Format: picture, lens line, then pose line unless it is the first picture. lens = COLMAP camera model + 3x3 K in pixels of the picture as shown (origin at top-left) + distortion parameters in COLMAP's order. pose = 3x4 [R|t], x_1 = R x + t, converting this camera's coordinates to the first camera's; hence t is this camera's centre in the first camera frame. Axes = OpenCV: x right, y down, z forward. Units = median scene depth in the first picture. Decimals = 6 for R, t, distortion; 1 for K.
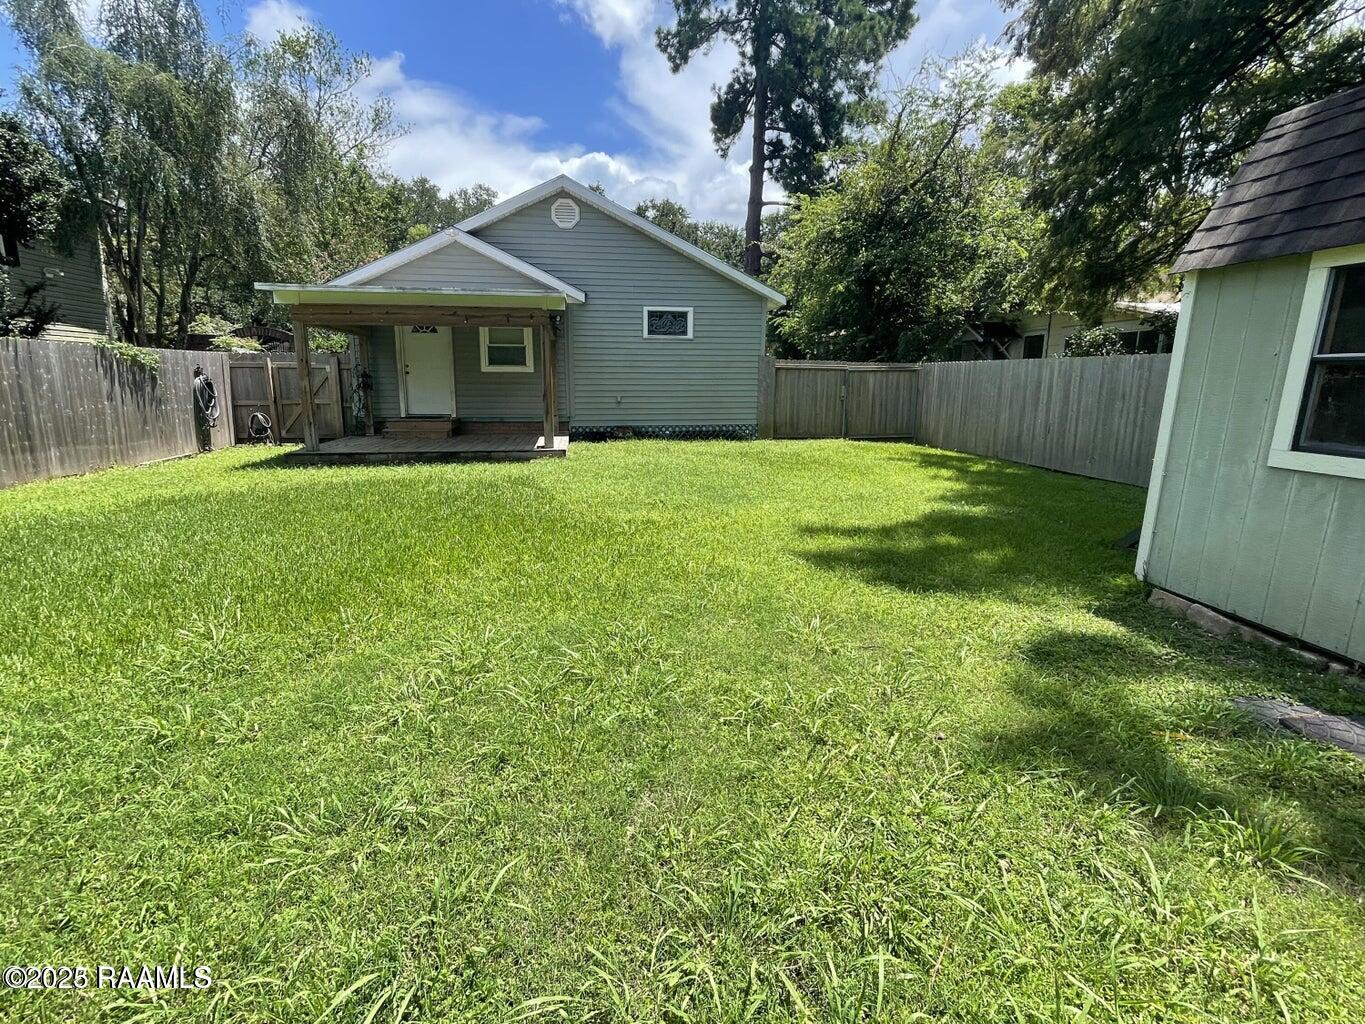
lens RADIAL K [[654.4, 0, 683.1], [0, 654.4, 493.6], [0, 0, 1]] dist [-0.000508, -0.000217]
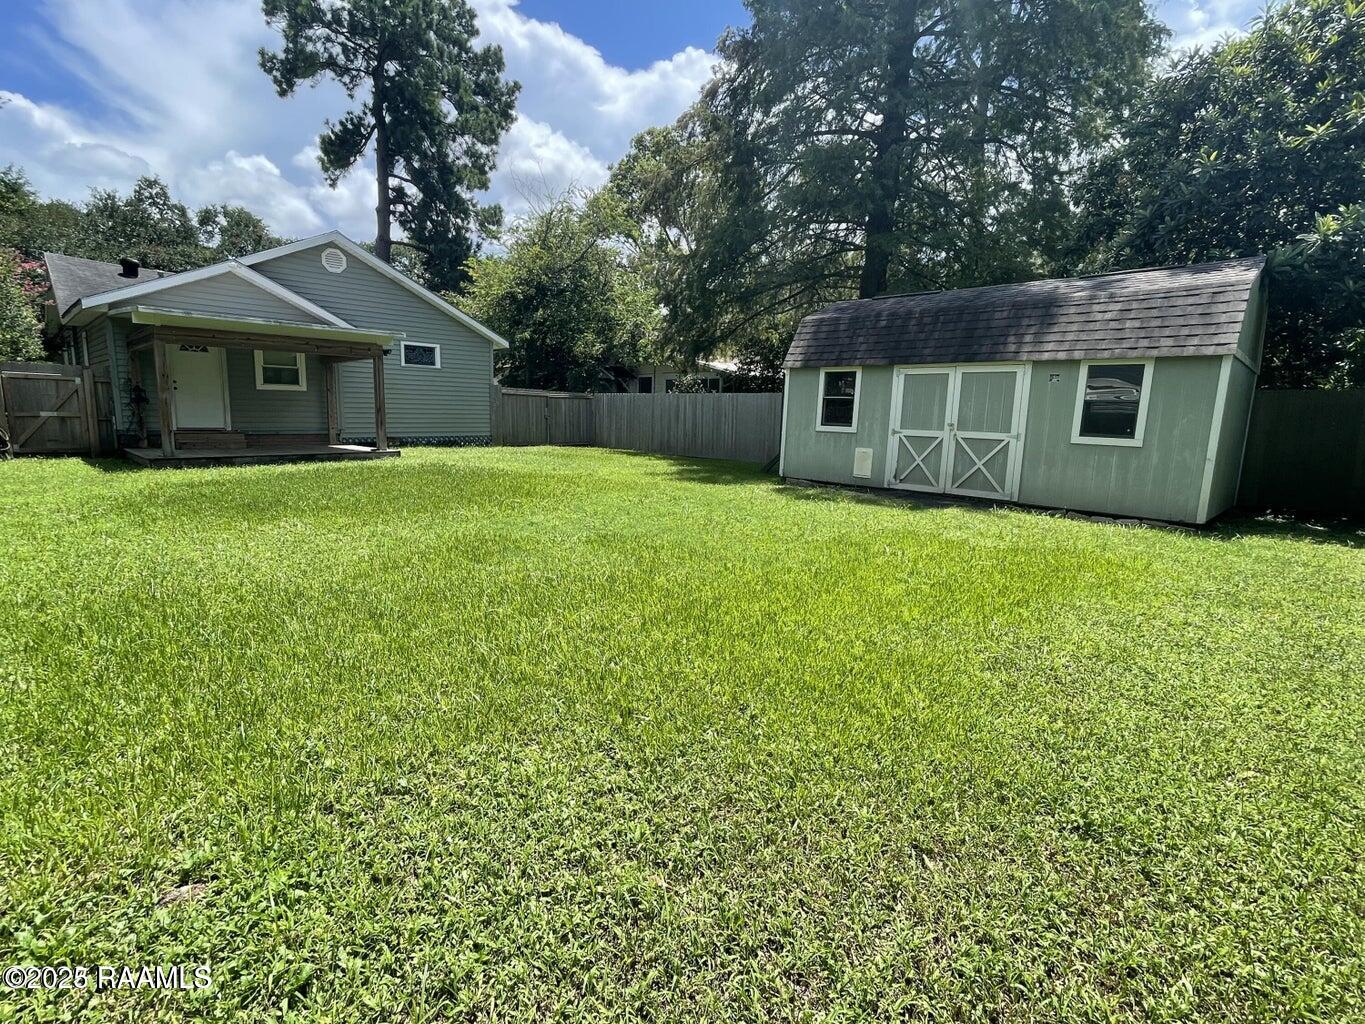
lens RADIAL K [[634.6, 0, 682.5], [0, 634.6, 512.0], [0, 0, 1]] dist [-0.064143, 0.023357]
pose [[0.798932, -0.075152, 0.596708, -0.351072], [0.079922, 0.996629, 0.018513, 0.056833], [-0.596088, 0.032899, 0.802245, -0.253808]]
